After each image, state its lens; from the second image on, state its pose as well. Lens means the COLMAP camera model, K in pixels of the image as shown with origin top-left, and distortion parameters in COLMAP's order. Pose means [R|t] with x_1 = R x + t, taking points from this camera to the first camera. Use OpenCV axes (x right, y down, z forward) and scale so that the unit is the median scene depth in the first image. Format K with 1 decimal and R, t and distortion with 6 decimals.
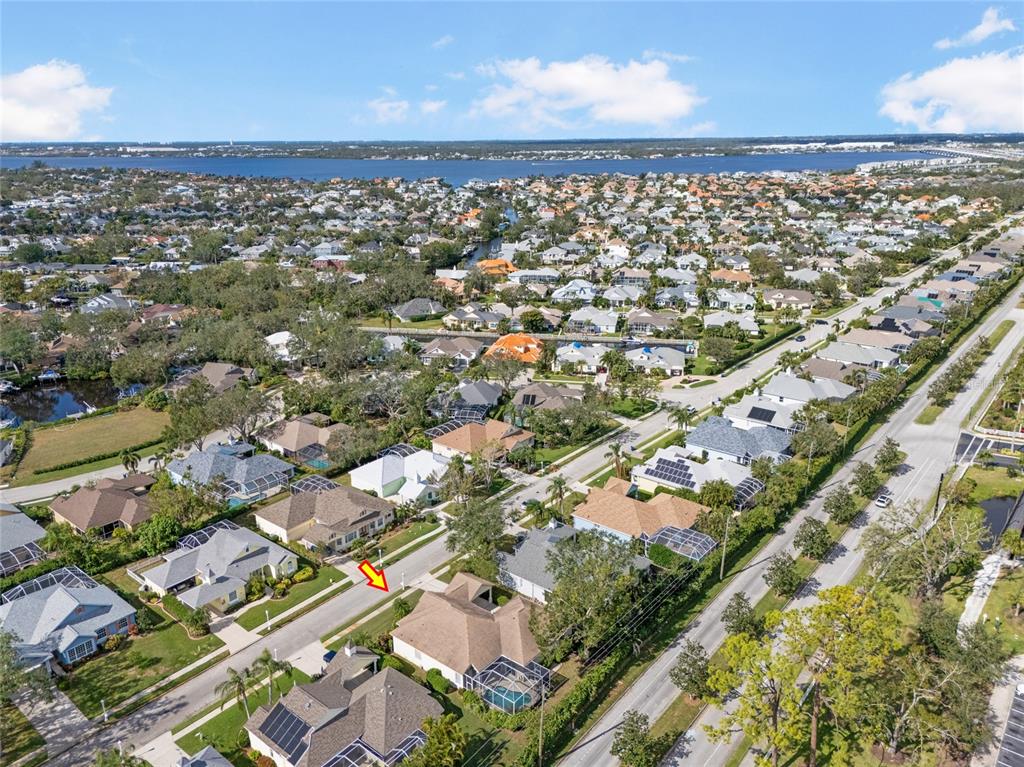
lens RADIAL K [[748.8, 0, 512.0], [0, 748.8, 383.5], [0, 0, 1]] dist [0.084161, -0.136422]
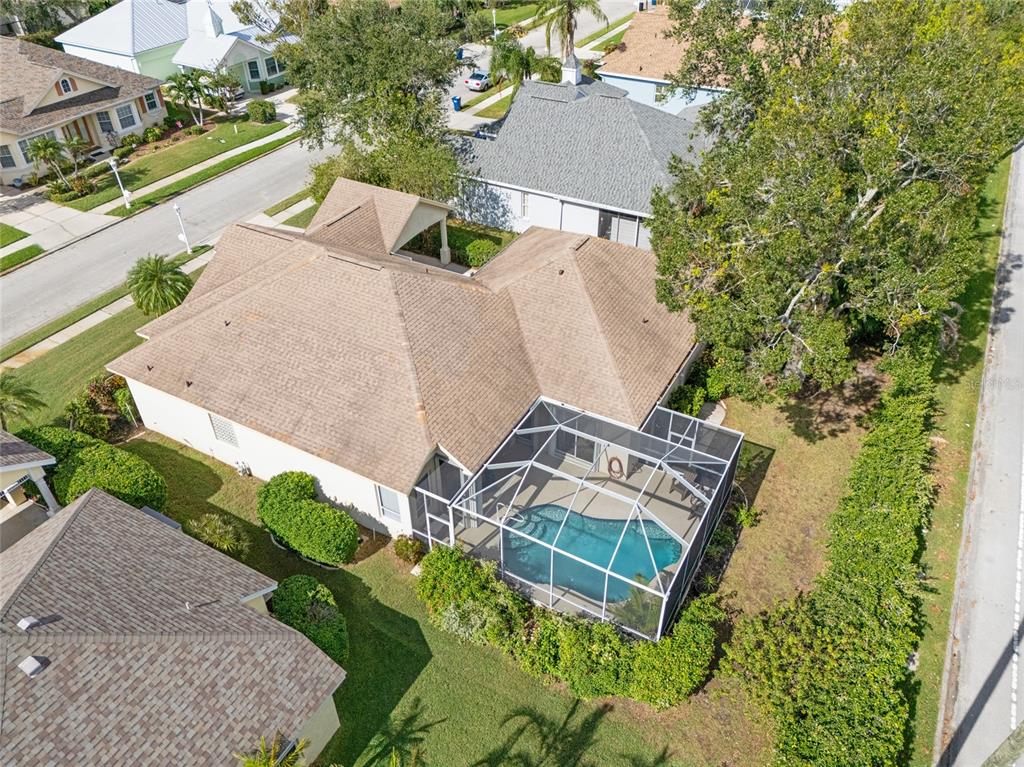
lens RADIAL K [[748.8, 0, 512.0], [0, 748.8, 383.5], [0, 0, 1]] dist [0.084161, -0.136422]
pose [[0.985734, -0.104370, 0.132043, -0.051029], [0.054411, 0.940000, 0.336807, 0.231365], [-0.159273, -0.324818, 0.932269, 0.661166]]
